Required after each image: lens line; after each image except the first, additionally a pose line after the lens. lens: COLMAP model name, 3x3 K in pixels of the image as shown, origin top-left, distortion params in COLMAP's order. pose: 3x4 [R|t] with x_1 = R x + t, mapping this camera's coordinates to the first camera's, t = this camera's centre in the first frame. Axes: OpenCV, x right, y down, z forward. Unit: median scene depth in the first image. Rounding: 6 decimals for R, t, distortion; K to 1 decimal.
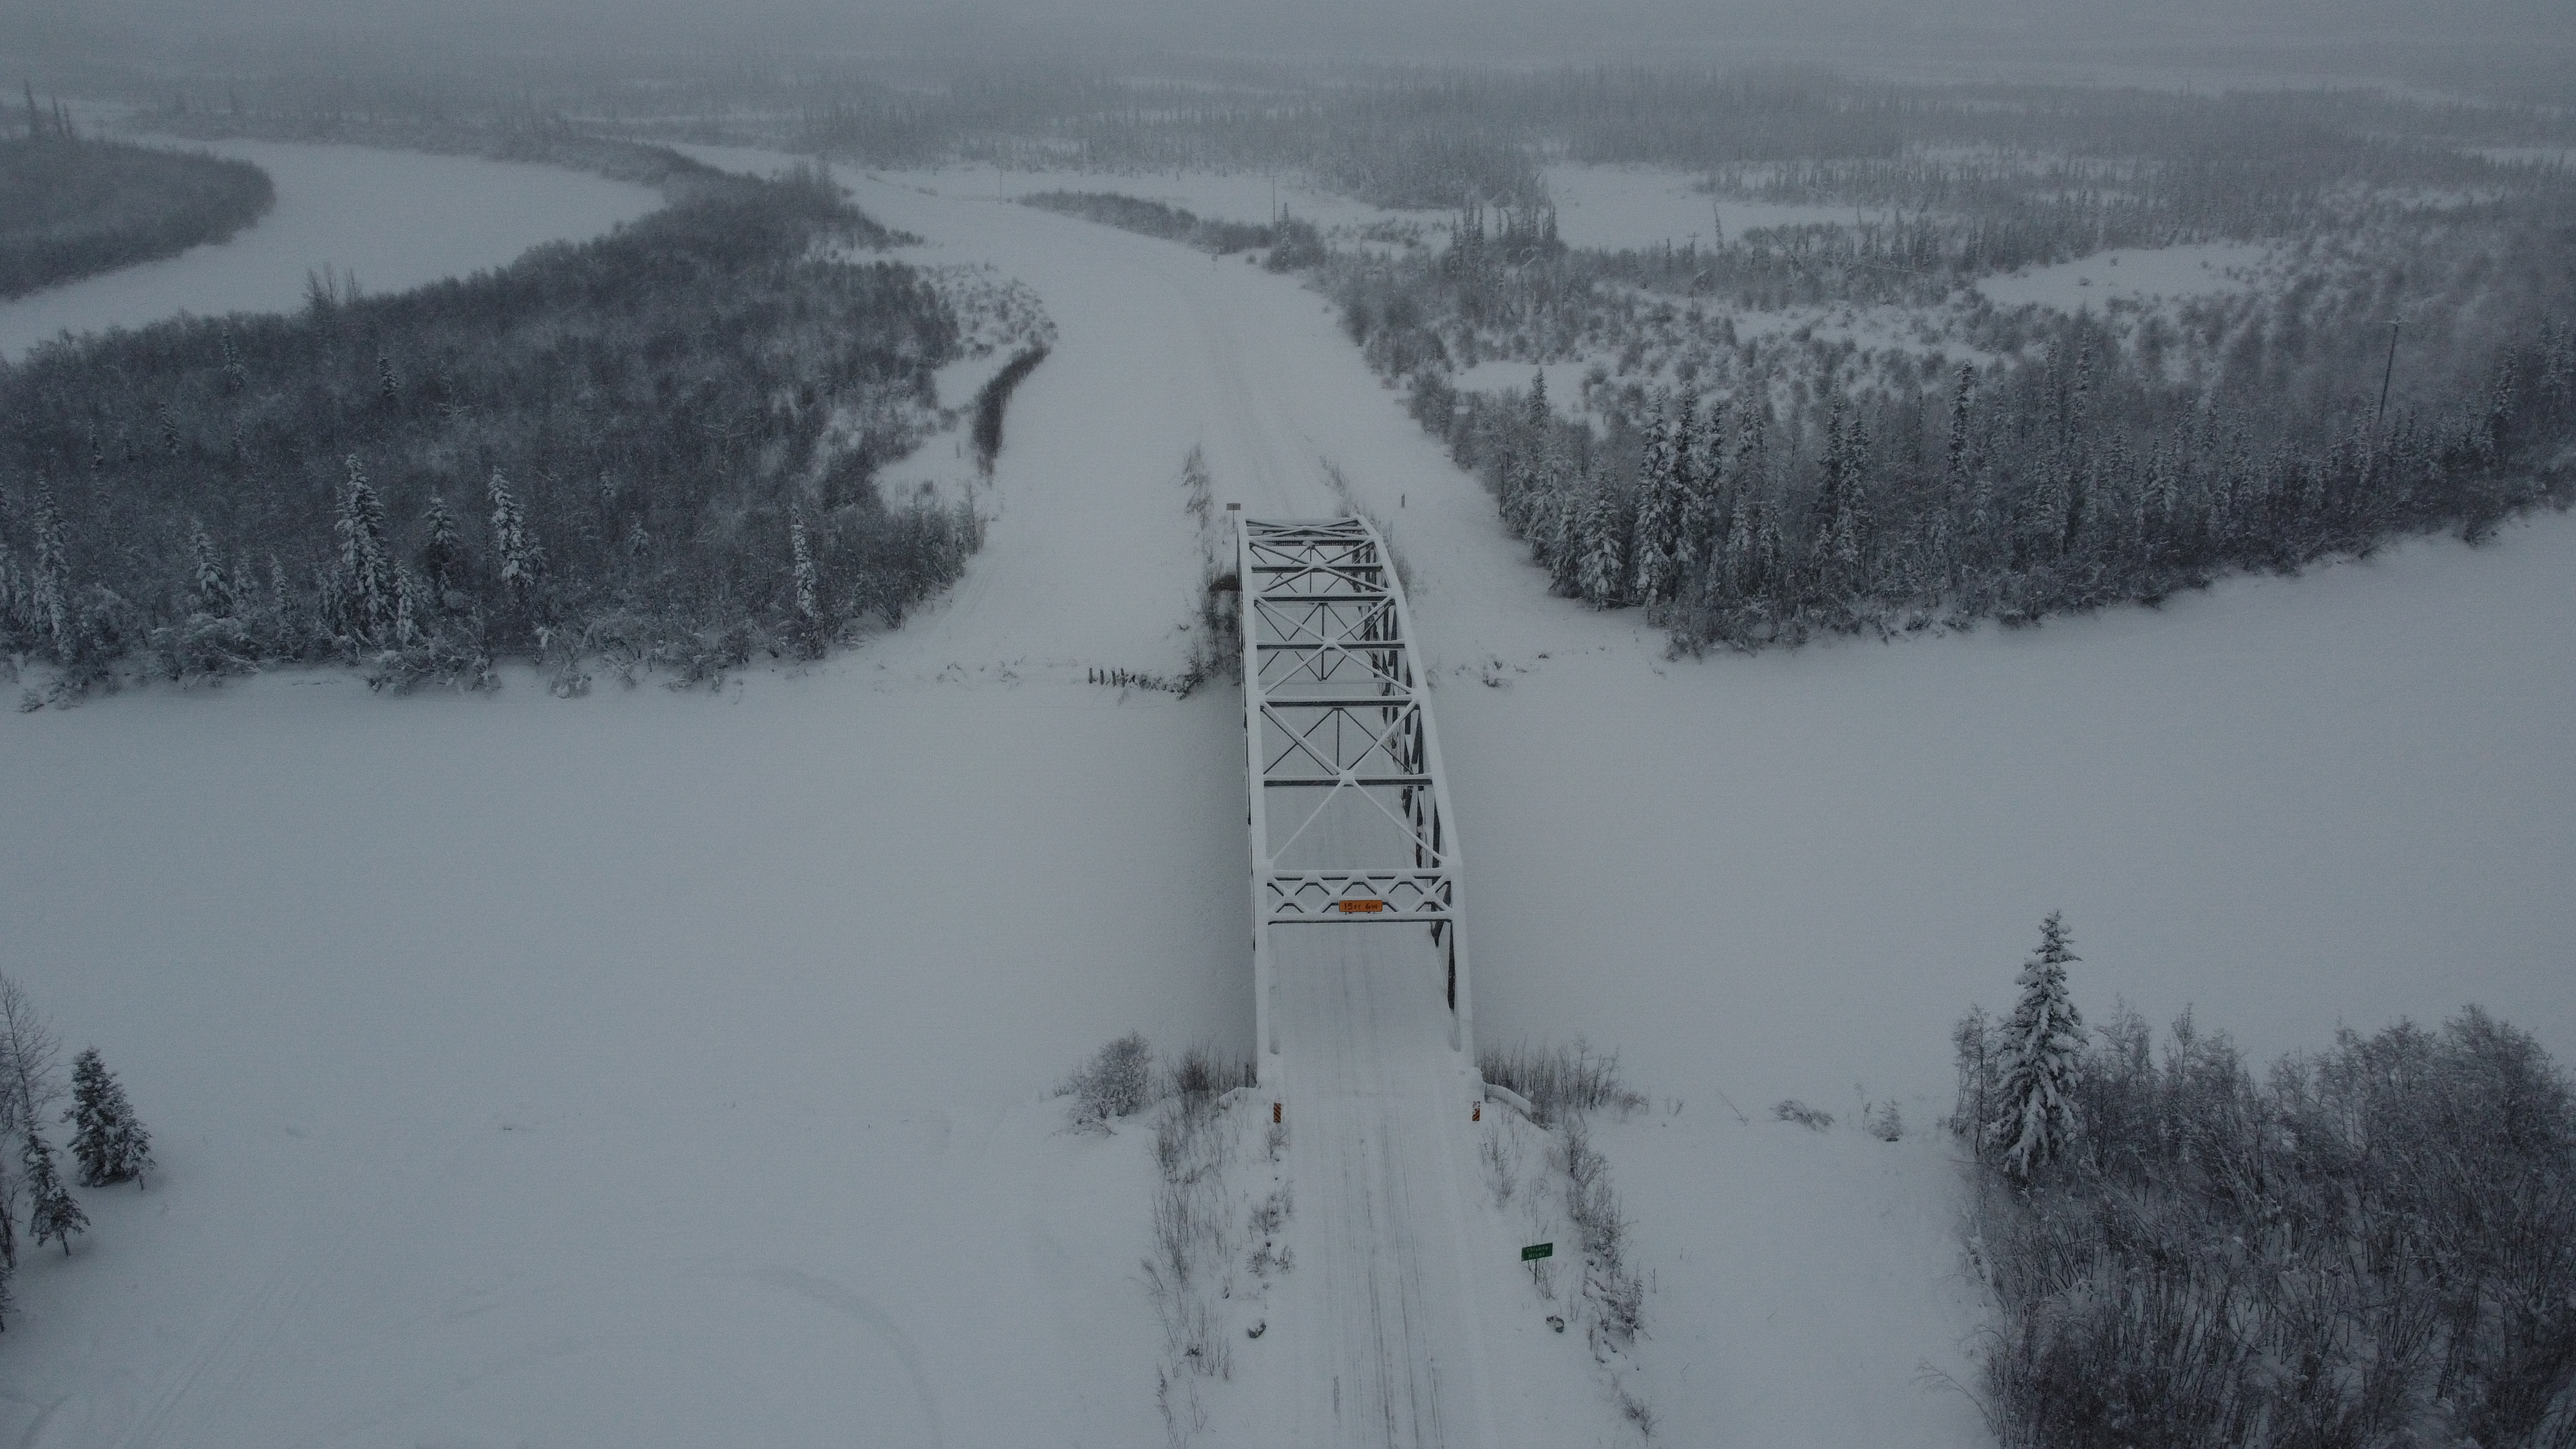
lens RADIAL K [[1942.8, 0, 1283.2], [0, 1942.8, 717.6], [0, 0, 1]] dist [0.006920, -0.008894]
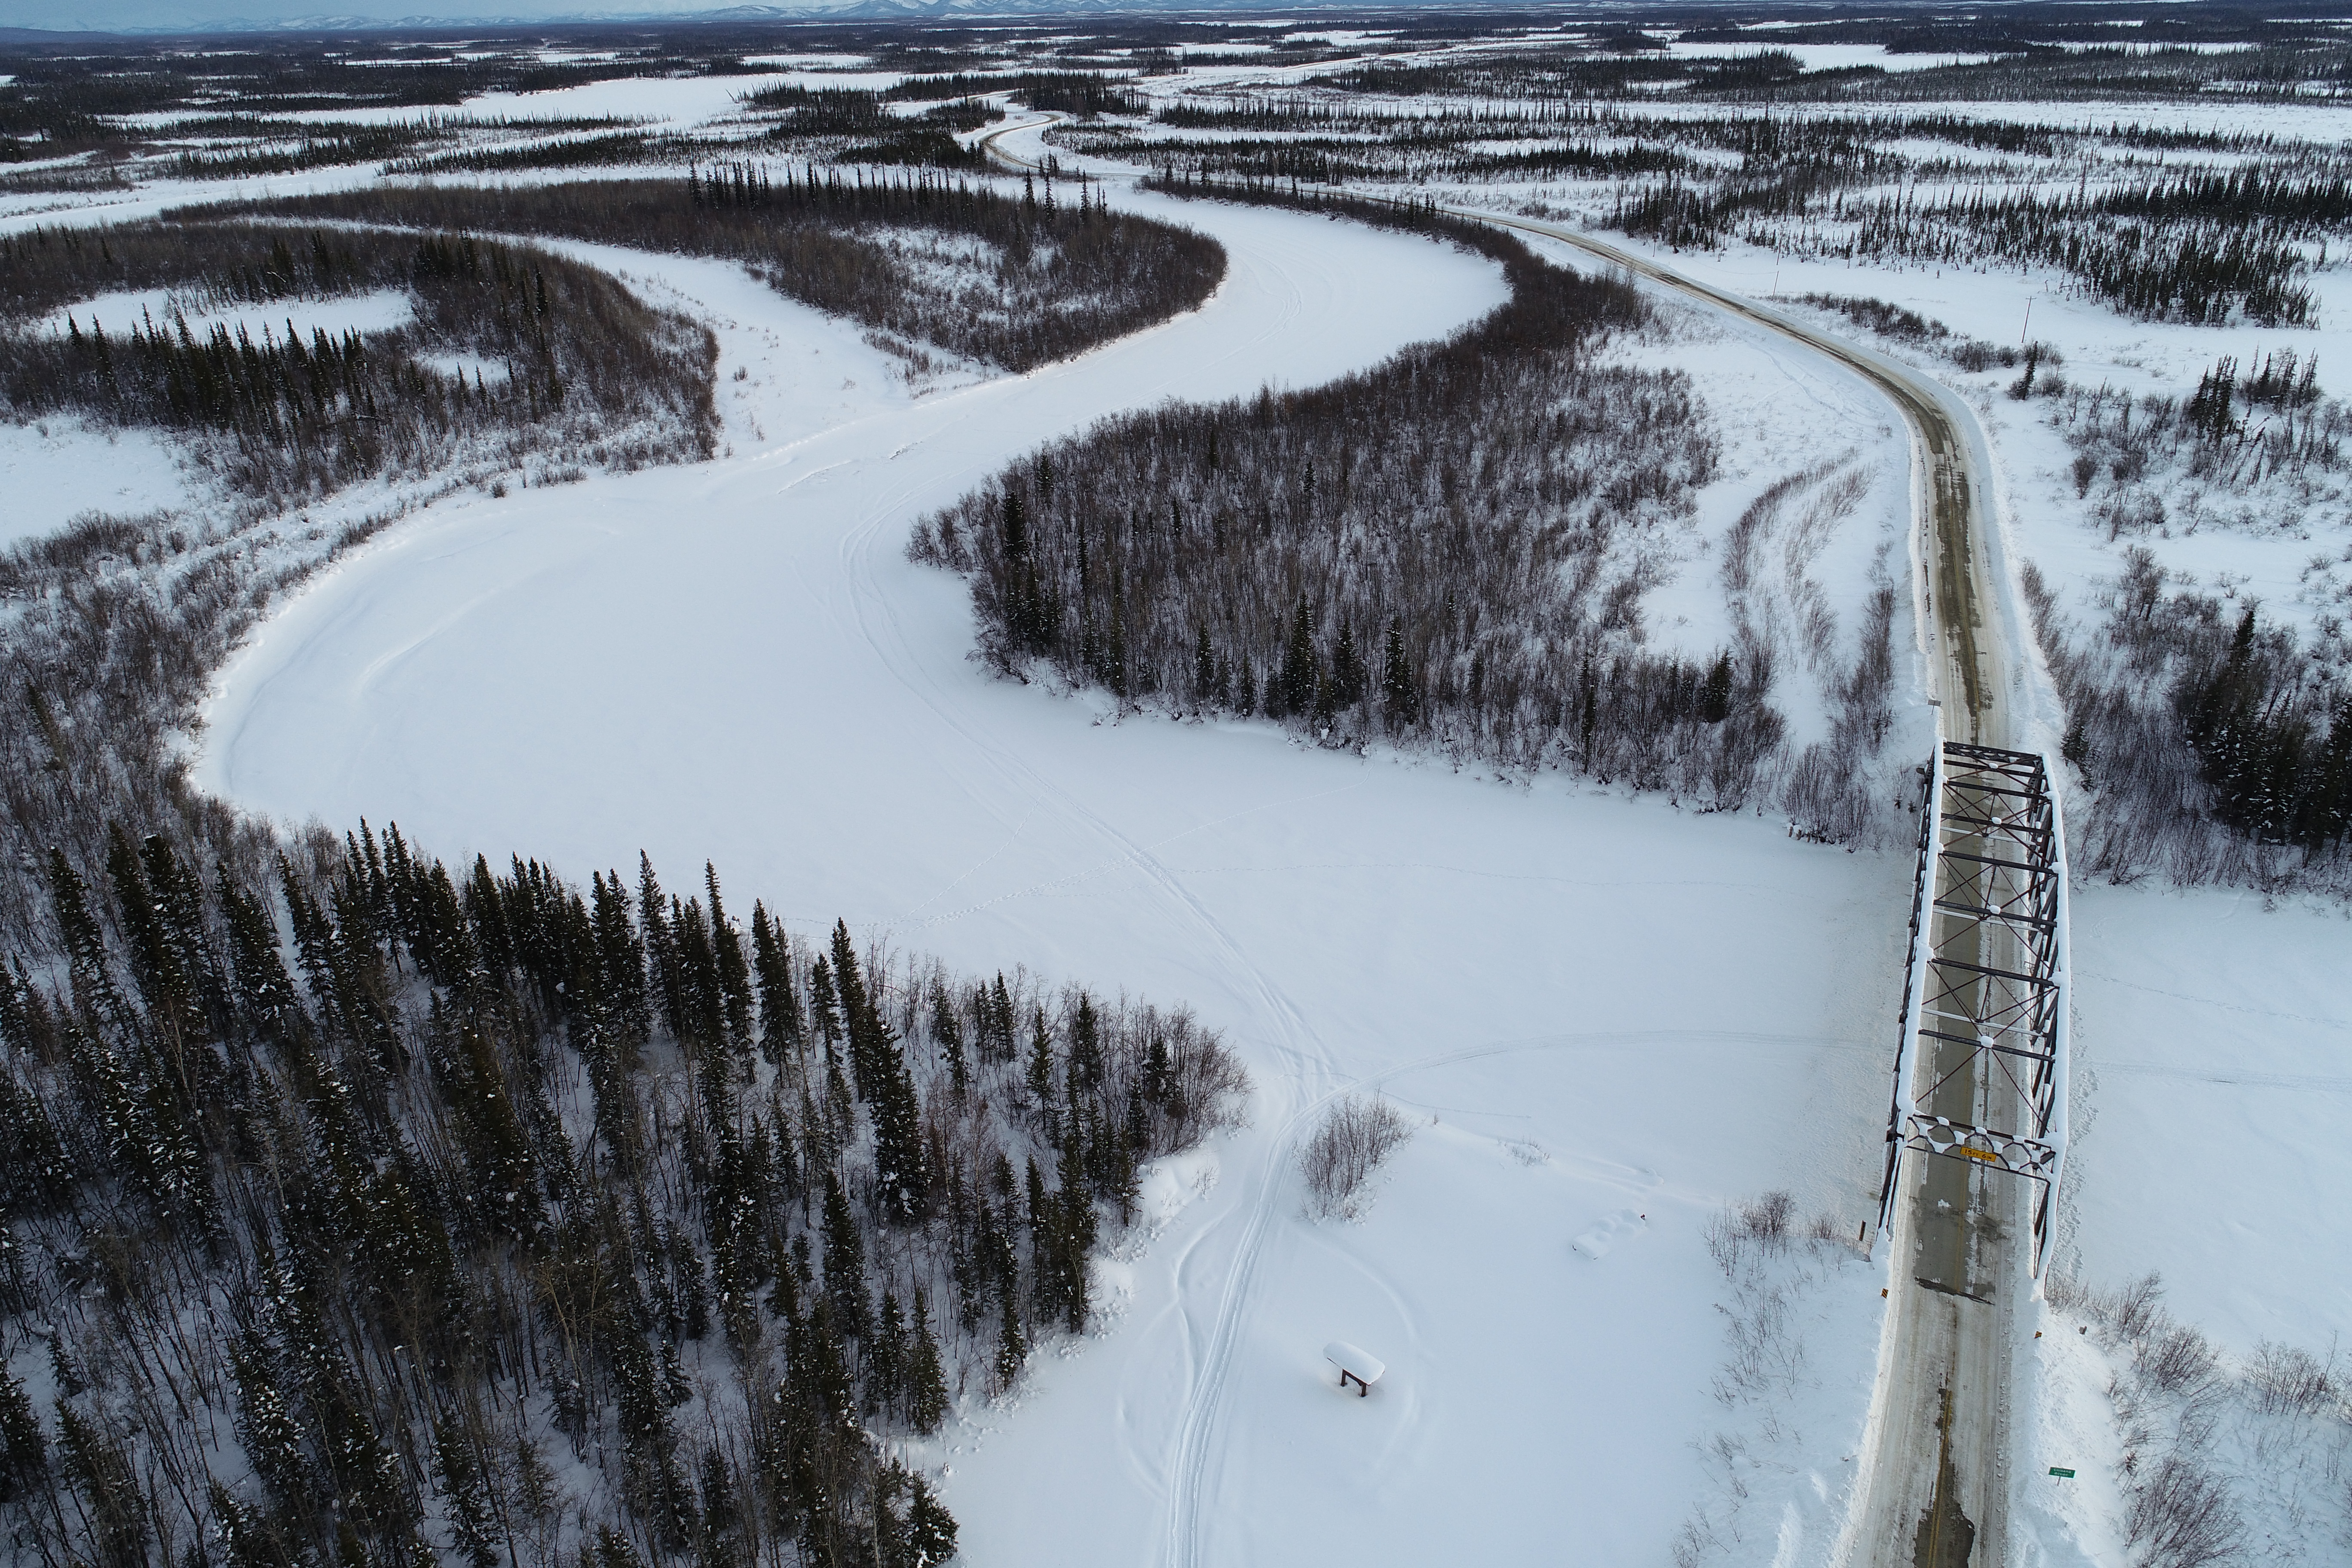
lens RADIAL K [[1568.8, 0, 1178.2], [0, 1568.8, 786.5], [0, 0, 1]] dist [-0.002888, -0.000716]
pose [[0.888126, 0.185161, -0.420652, -0.018841], [-0.142045, 0.981030, 0.131925, -0.097492], [0.437100, -0.057414, 0.897579, -0.101404]]
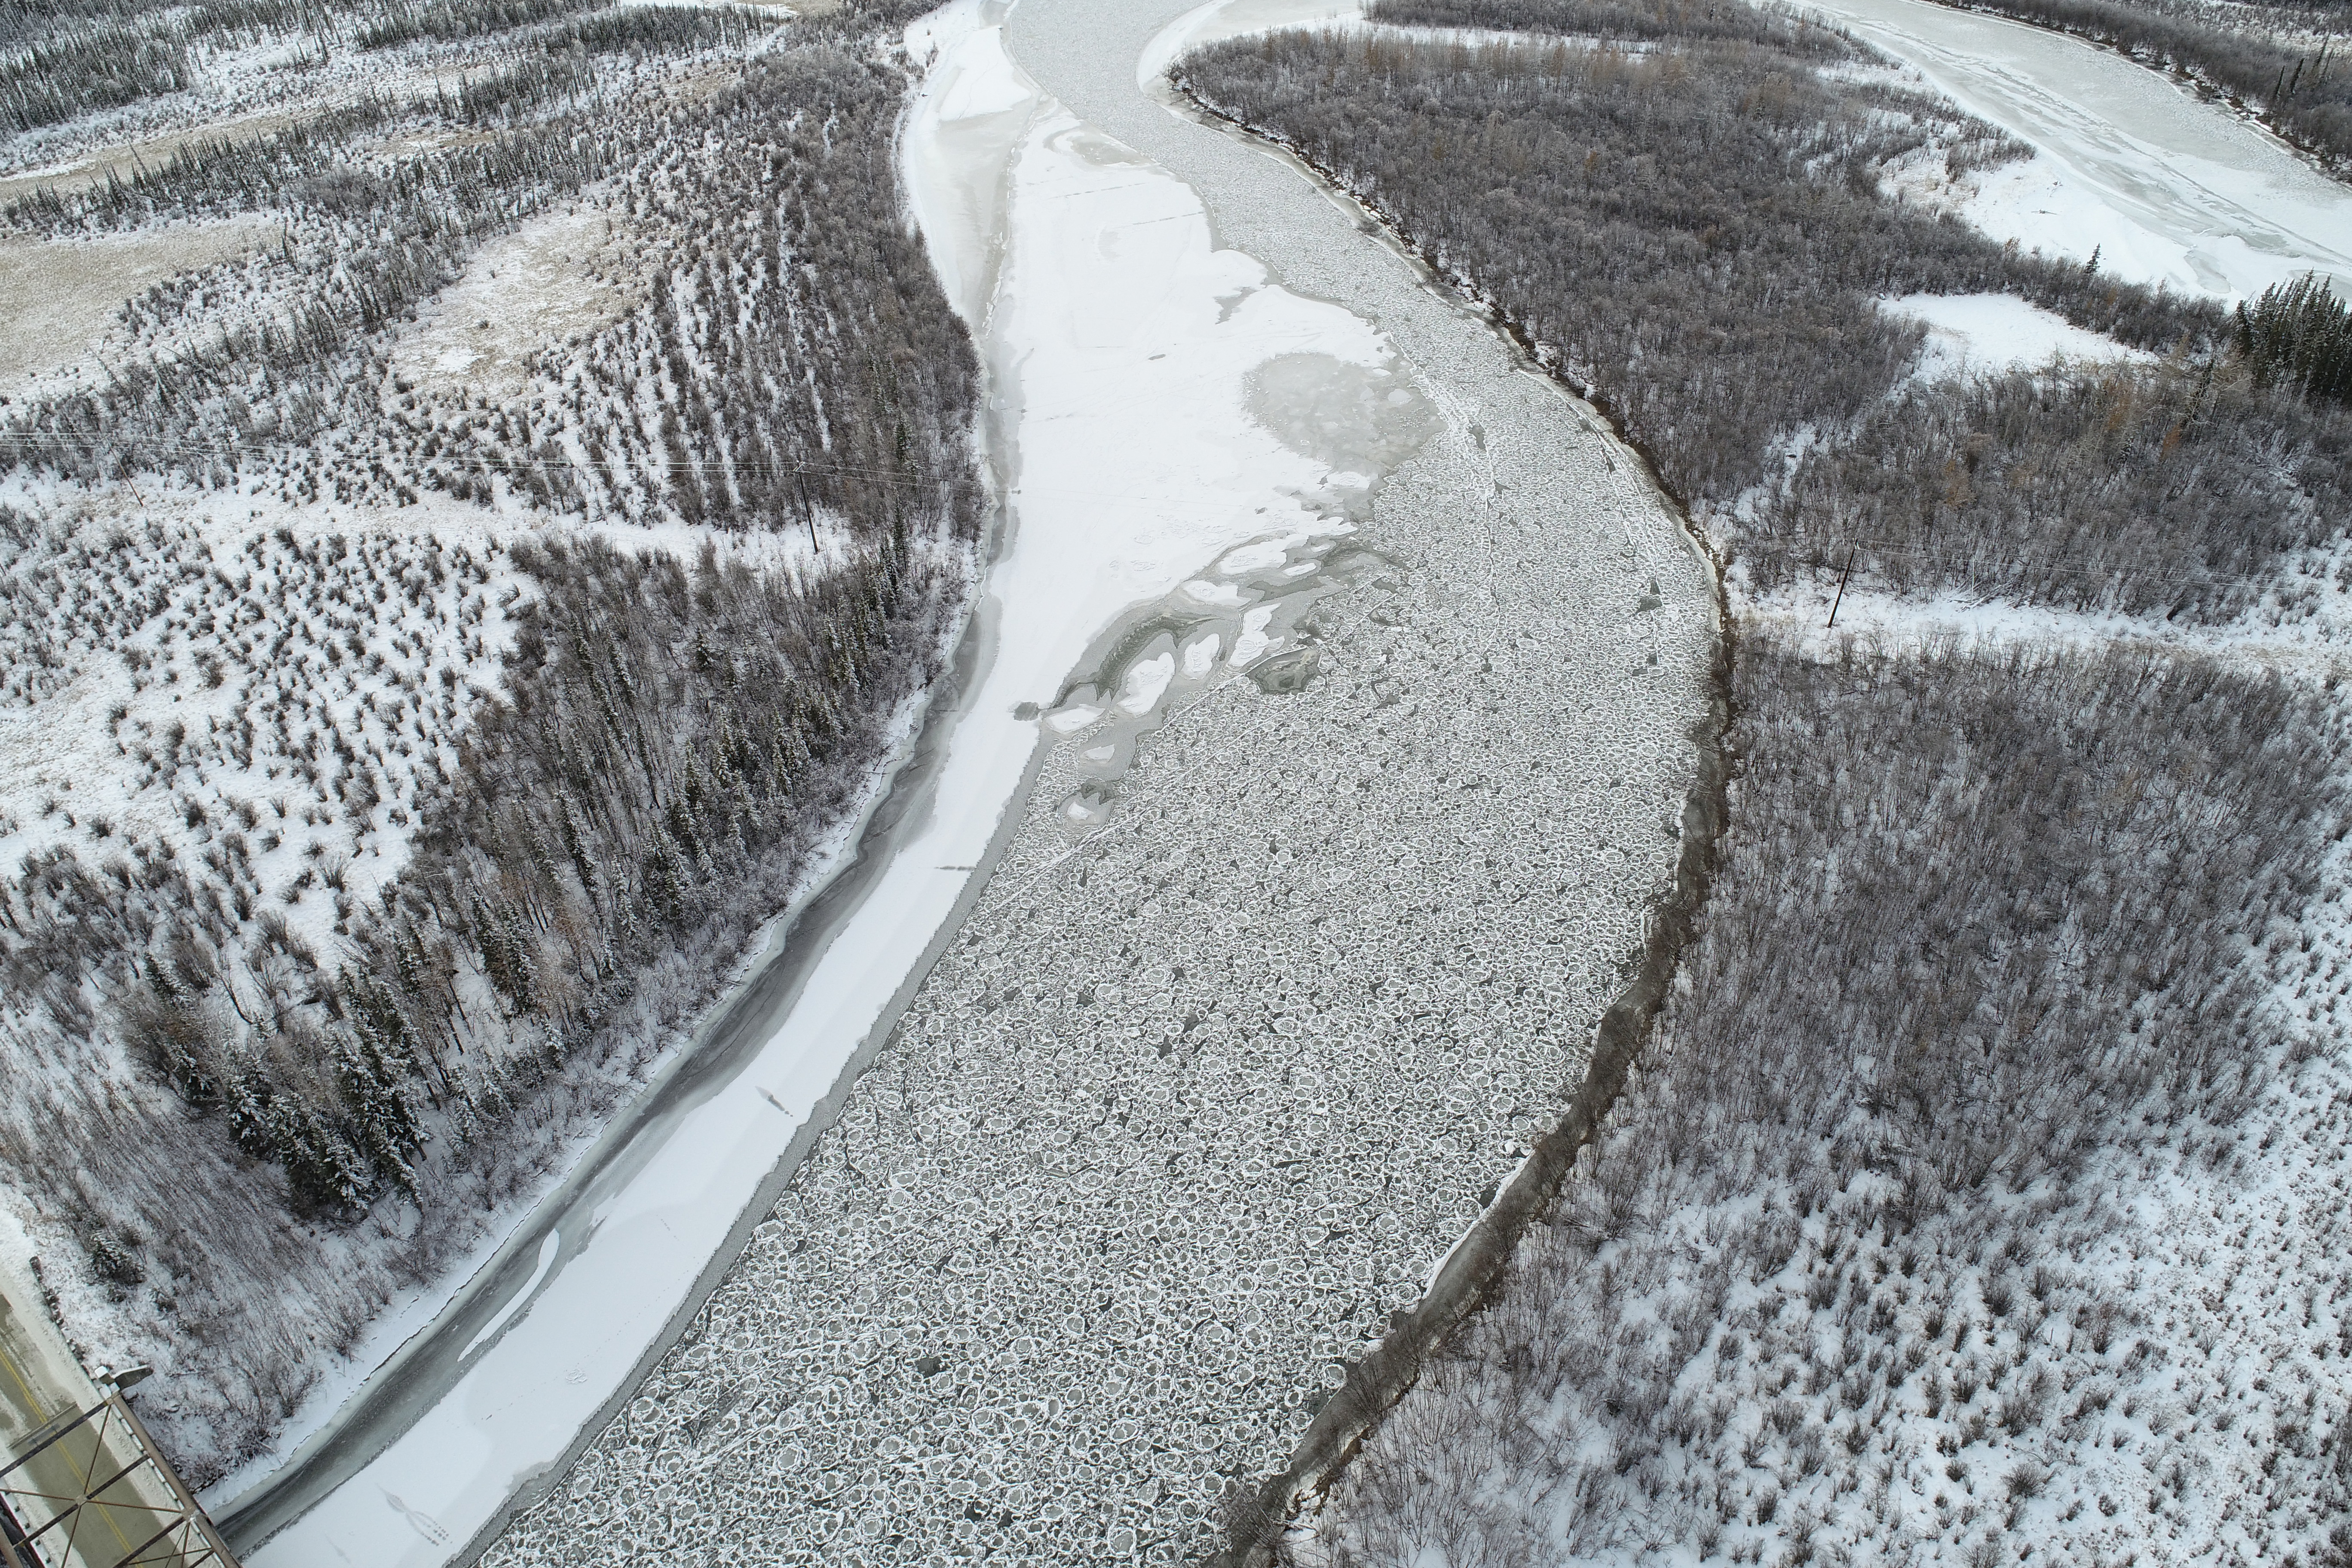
lens RADIAL K [[1568.8, 0, 1178.2], [0, 1568.8, 786.5], [0, 0, 1]] dist [-0.002888, -0.000716]
pose [[0.672184, -0.464224, 0.576770, 0.062168], [0.280180, 0.880573, 0.382217, -0.368053], [-0.685323, -0.095321, 0.721974, 0.086510]]
